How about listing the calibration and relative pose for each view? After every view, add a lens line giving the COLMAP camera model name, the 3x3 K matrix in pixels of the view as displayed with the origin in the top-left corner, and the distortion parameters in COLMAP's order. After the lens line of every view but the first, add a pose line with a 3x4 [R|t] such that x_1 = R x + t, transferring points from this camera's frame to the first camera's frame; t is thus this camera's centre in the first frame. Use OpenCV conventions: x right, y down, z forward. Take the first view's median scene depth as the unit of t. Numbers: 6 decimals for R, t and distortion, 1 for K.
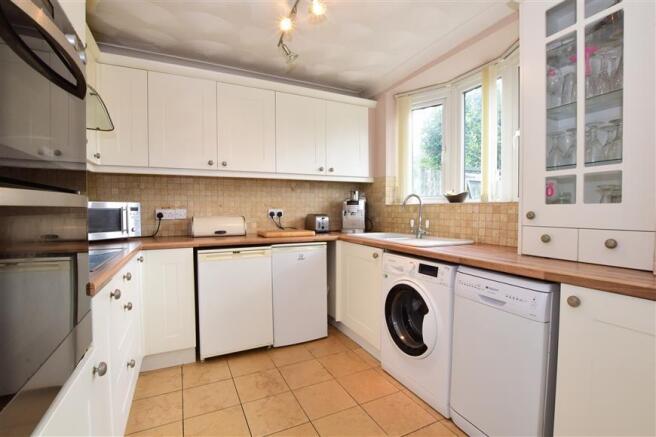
lens RADIAL K [[307.7, 0, 324.1], [0, 307.7, 216.6], [0, 0, 1]] dist [-0.005397, 0.000428]
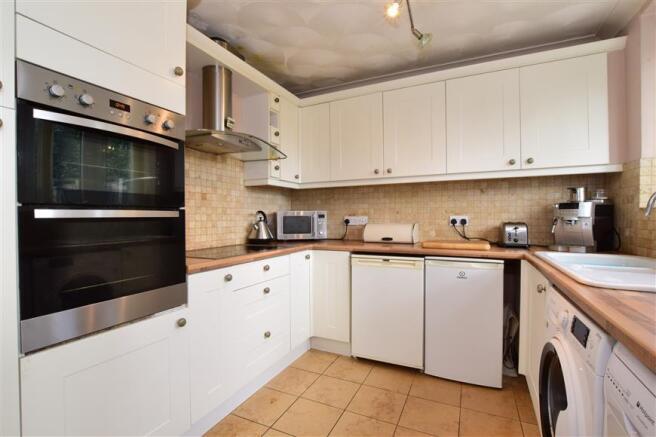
lens RADIAL K [[307.7, 0, 325.7], [0, 307.7, 216.4], [0, 0, 1]] dist [-0.005397, 0.000428]
pose [[0.628589, 0.000588, -0.777737, 0.317845], [-0.012950, 0.999869, -0.009711, -0.010940], [0.777630, 0.016176, 0.628514, 0.204150]]
